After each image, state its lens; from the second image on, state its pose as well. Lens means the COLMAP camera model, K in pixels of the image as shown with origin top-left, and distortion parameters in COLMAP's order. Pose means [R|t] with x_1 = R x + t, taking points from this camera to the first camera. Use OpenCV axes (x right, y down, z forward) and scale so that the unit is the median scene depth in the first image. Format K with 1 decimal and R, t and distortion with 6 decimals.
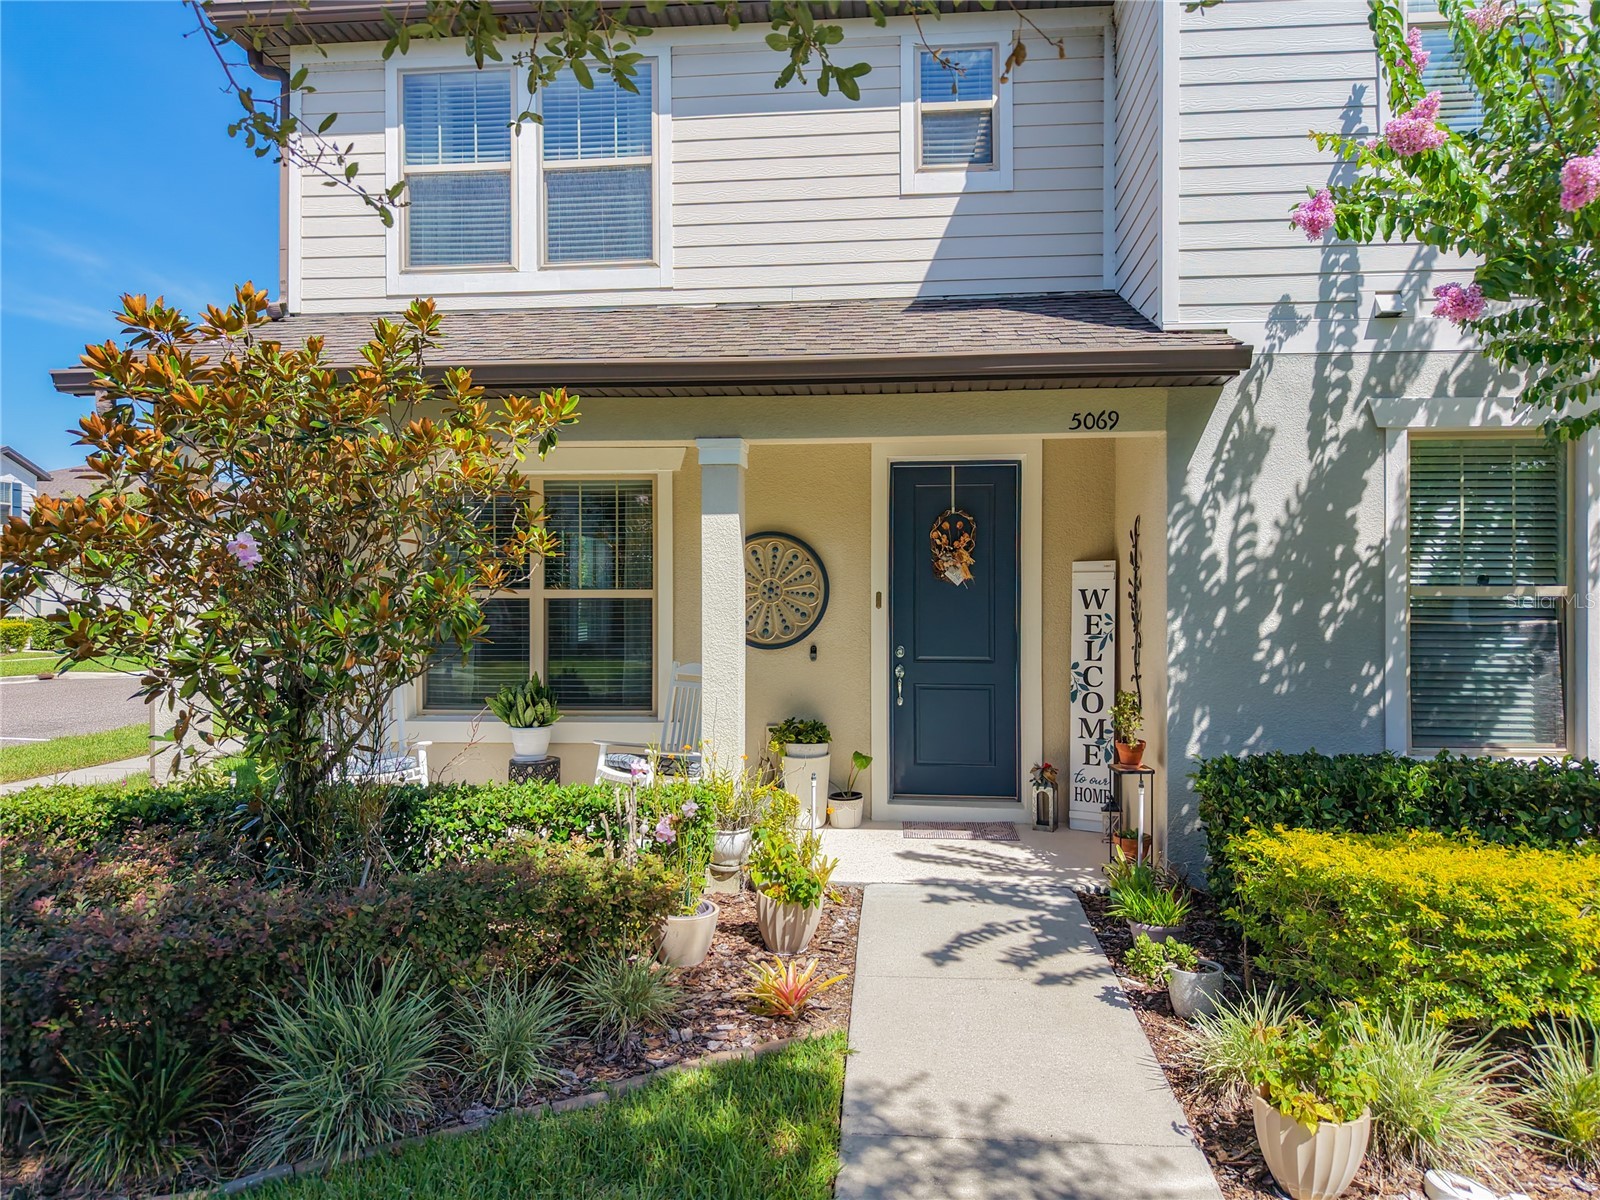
lens RADIAL K [[1113.6, 0, 816.1], [0, 1113.6, 598.4], [0, 0, 1]] dist [-0.006157, -0.003546]
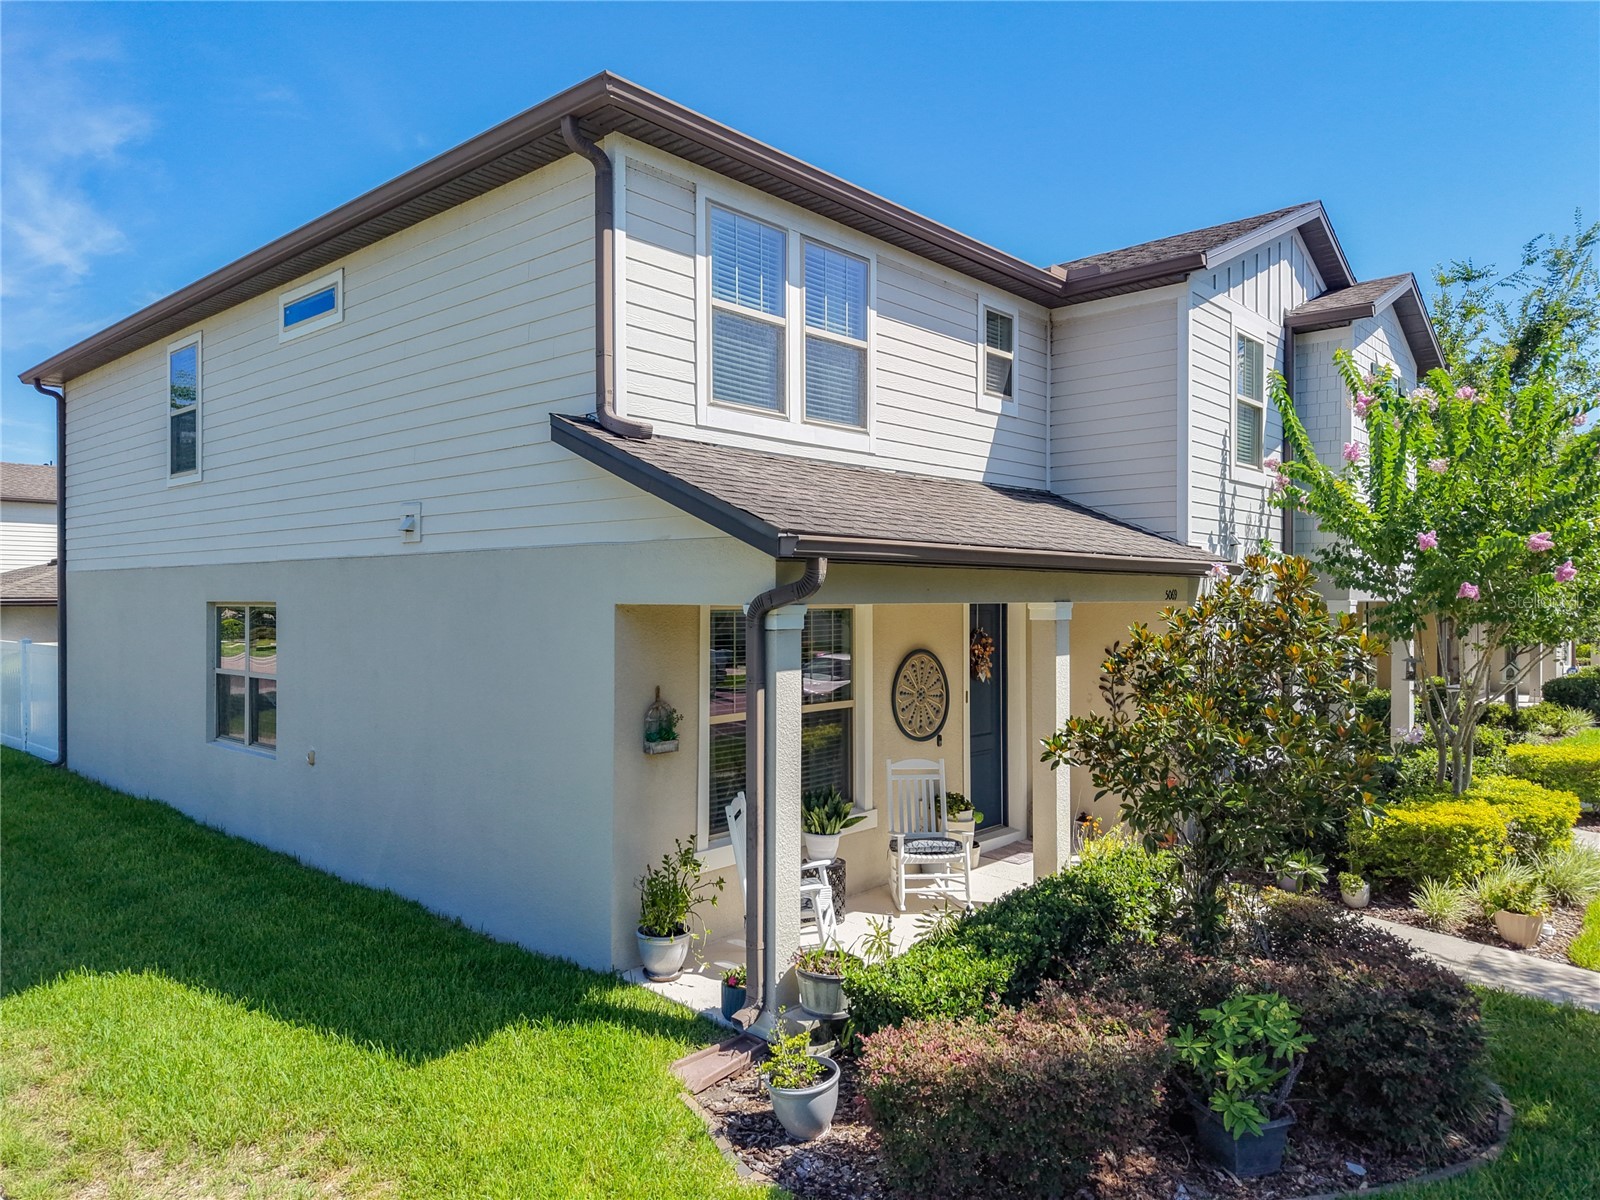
lens RADIAL K [[1078.0, 0, 793.3], [0, 1078.0, 592.6], [0, 0, 1]] dist [0.024782, -0.001544]
pose [[0.594400, 0.004116, 0.804159, -1.158226], [-0.000984, 0.999990, -0.004391, -0.123548], [-0.804169, 0.001818, 0.594398, 0.375928]]
